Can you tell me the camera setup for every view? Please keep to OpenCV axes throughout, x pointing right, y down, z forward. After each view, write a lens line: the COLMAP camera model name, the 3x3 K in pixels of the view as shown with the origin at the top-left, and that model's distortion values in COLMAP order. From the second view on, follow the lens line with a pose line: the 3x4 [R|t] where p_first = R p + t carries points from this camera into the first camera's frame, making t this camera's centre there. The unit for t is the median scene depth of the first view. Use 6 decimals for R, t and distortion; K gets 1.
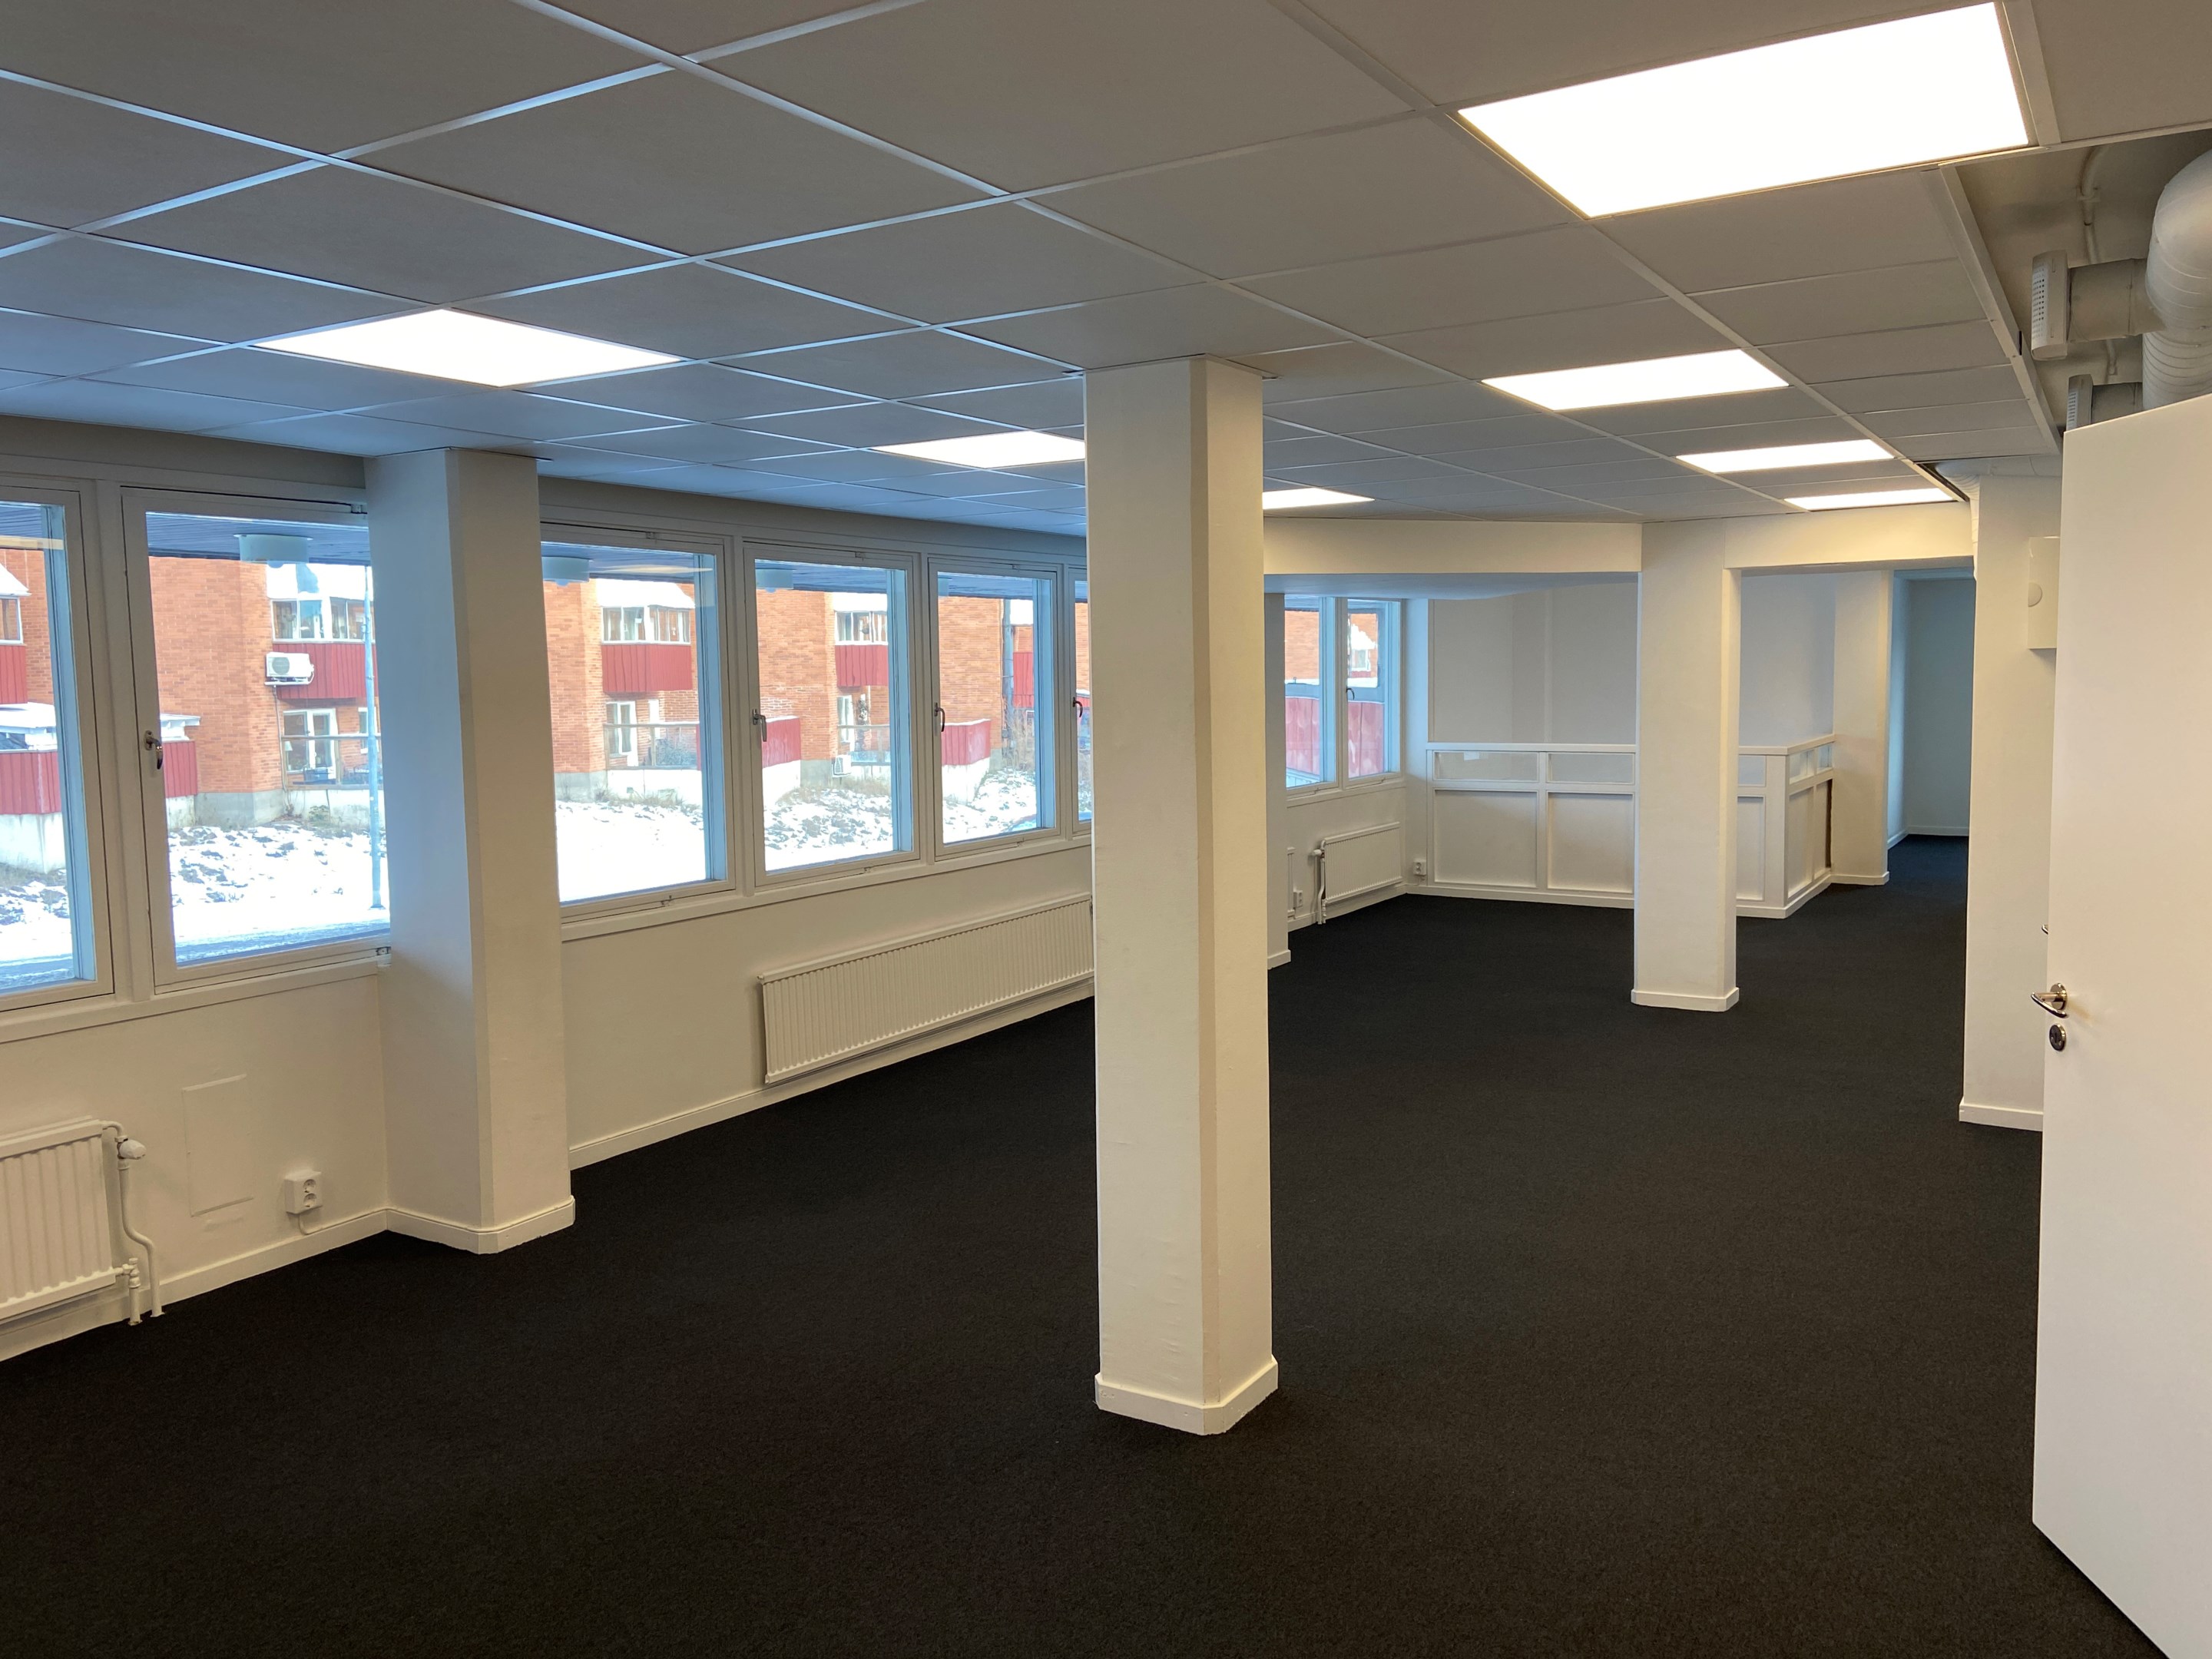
lens RADIAL K [[1649.7, 0, 1109.0], [0, 1649.7, 824.6], [0, 0, 1]] dist [0.032136, -0.019351]
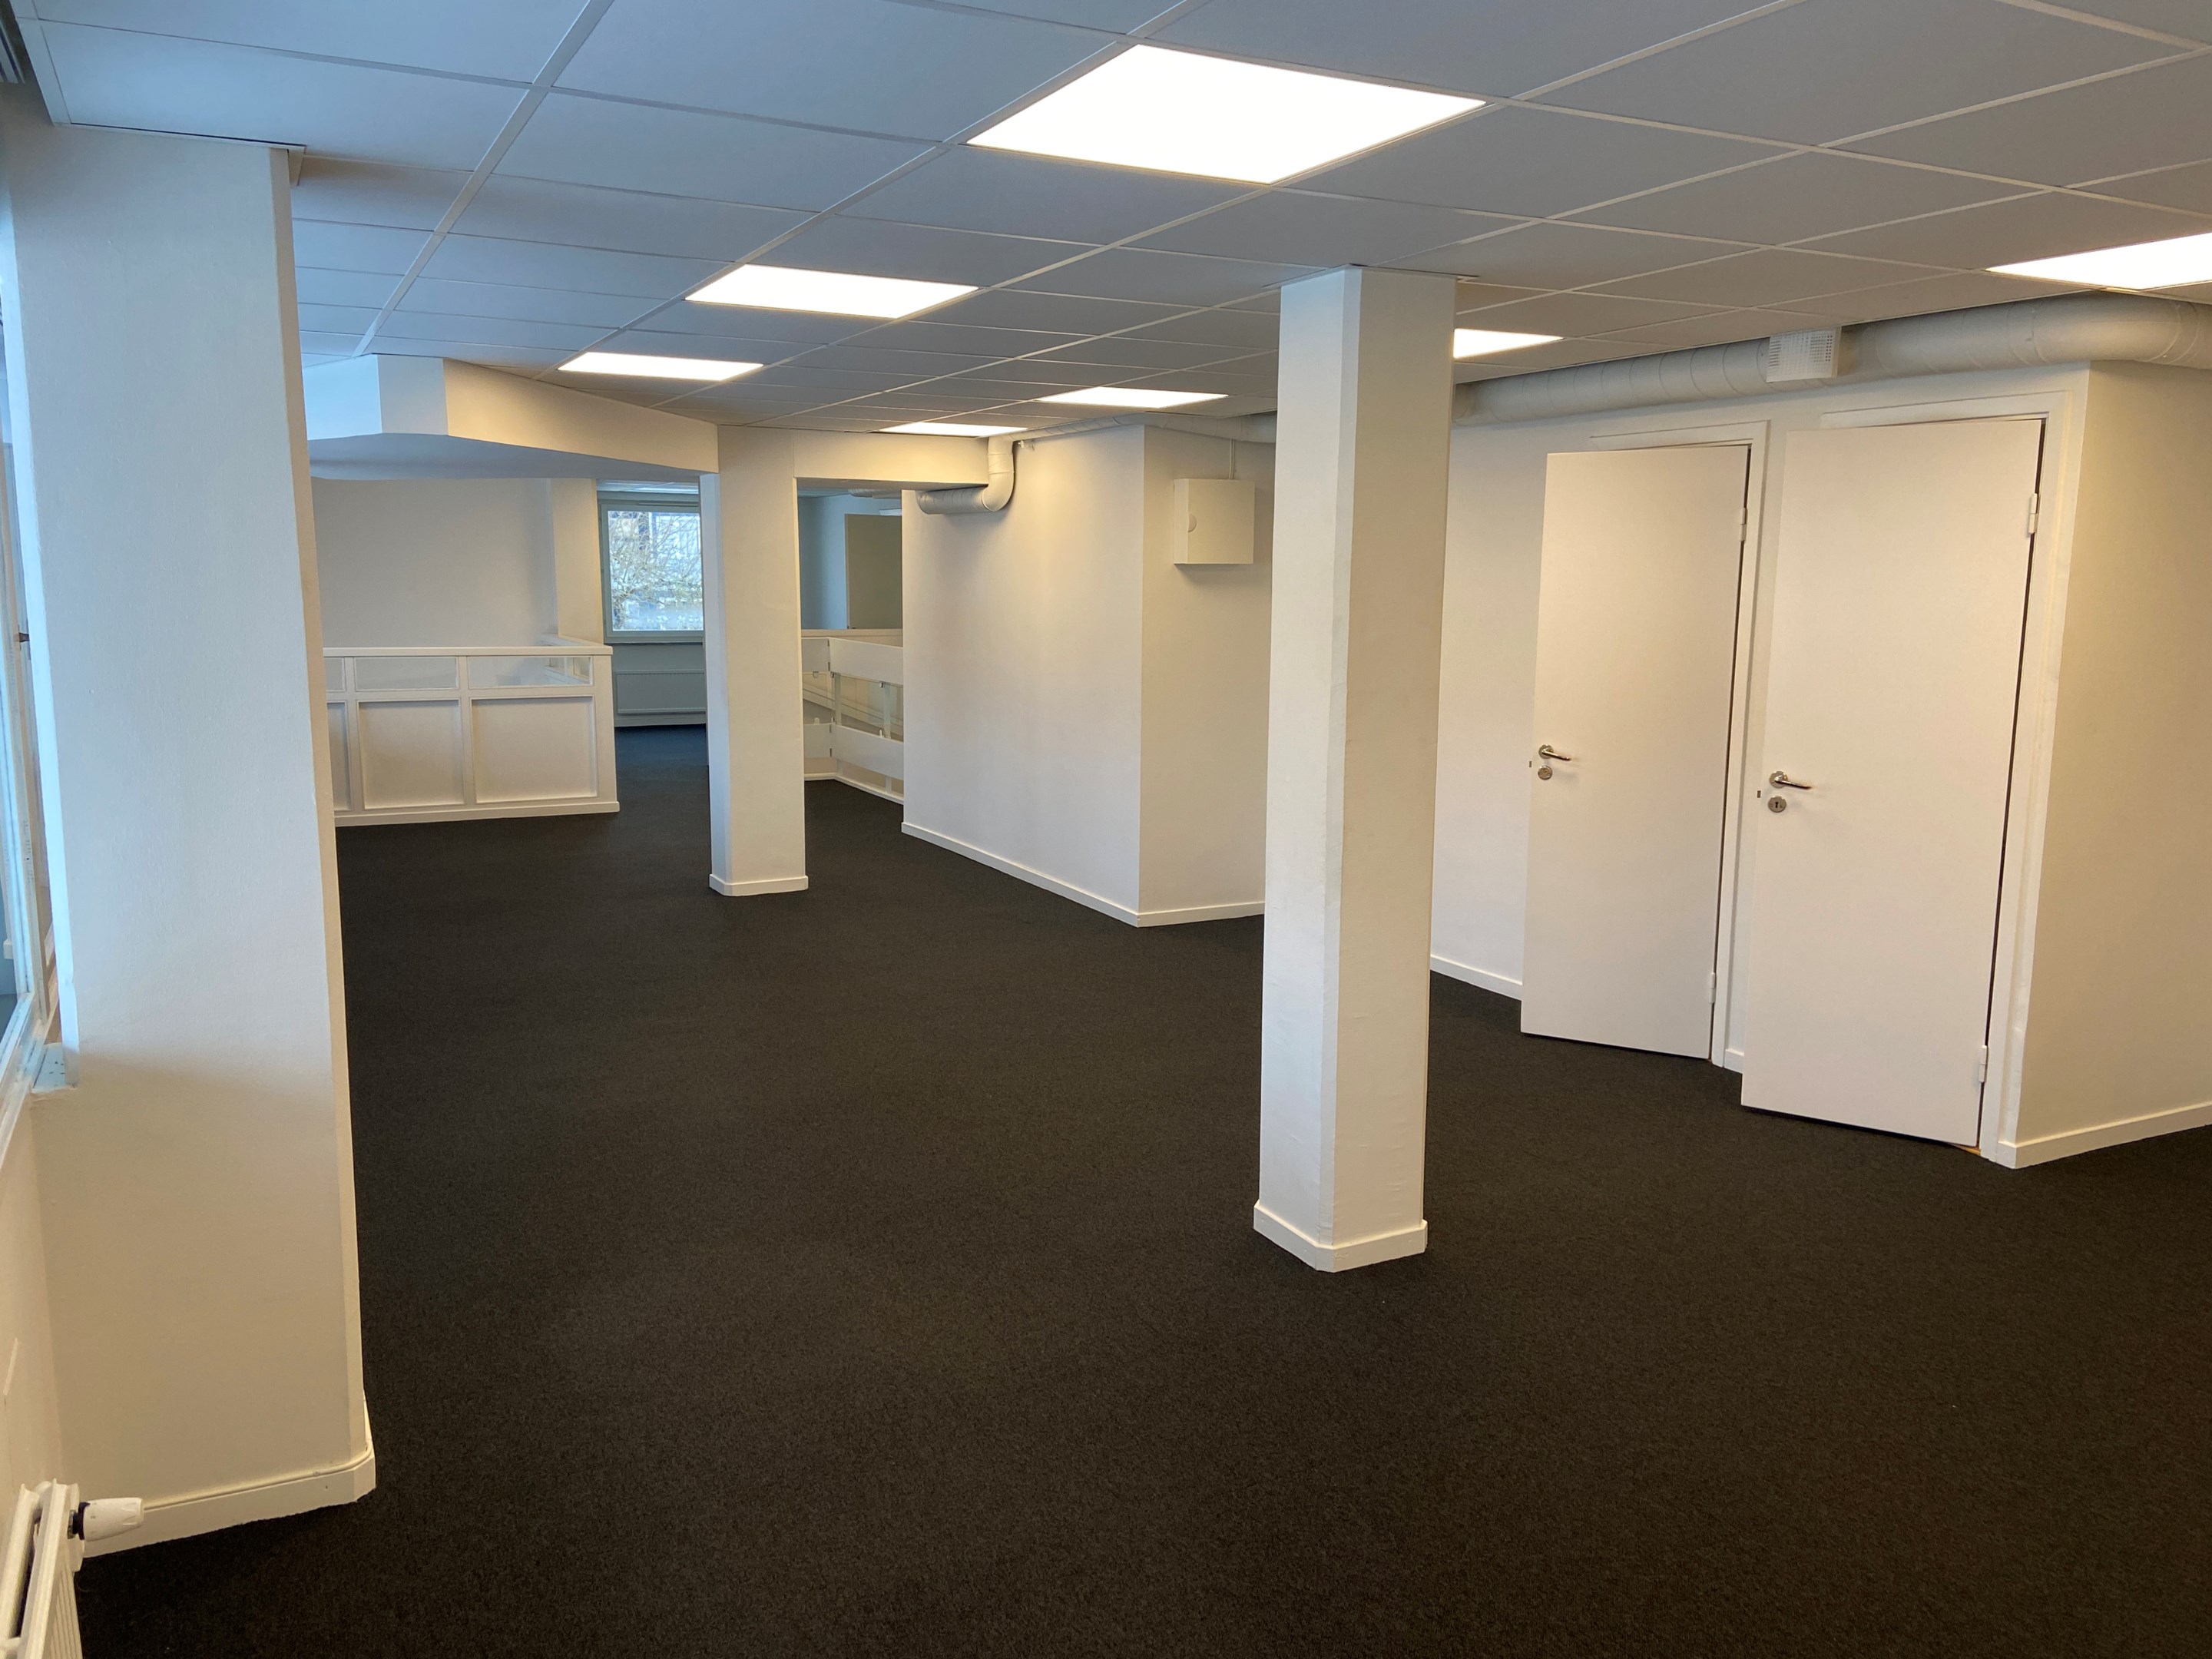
lens RADIAL K [[1649.7, 0, 1109.5], [0, 1649.7, 832.9], [0, 0, 1]] dist [0.032136, -0.019351]
pose [[0.498161, -0.119104, 0.858866, -0.759167], [0.064197, 0.992869, 0.100451, -0.033147], [-0.864705, 0.005096, 0.502254, 0.475641]]
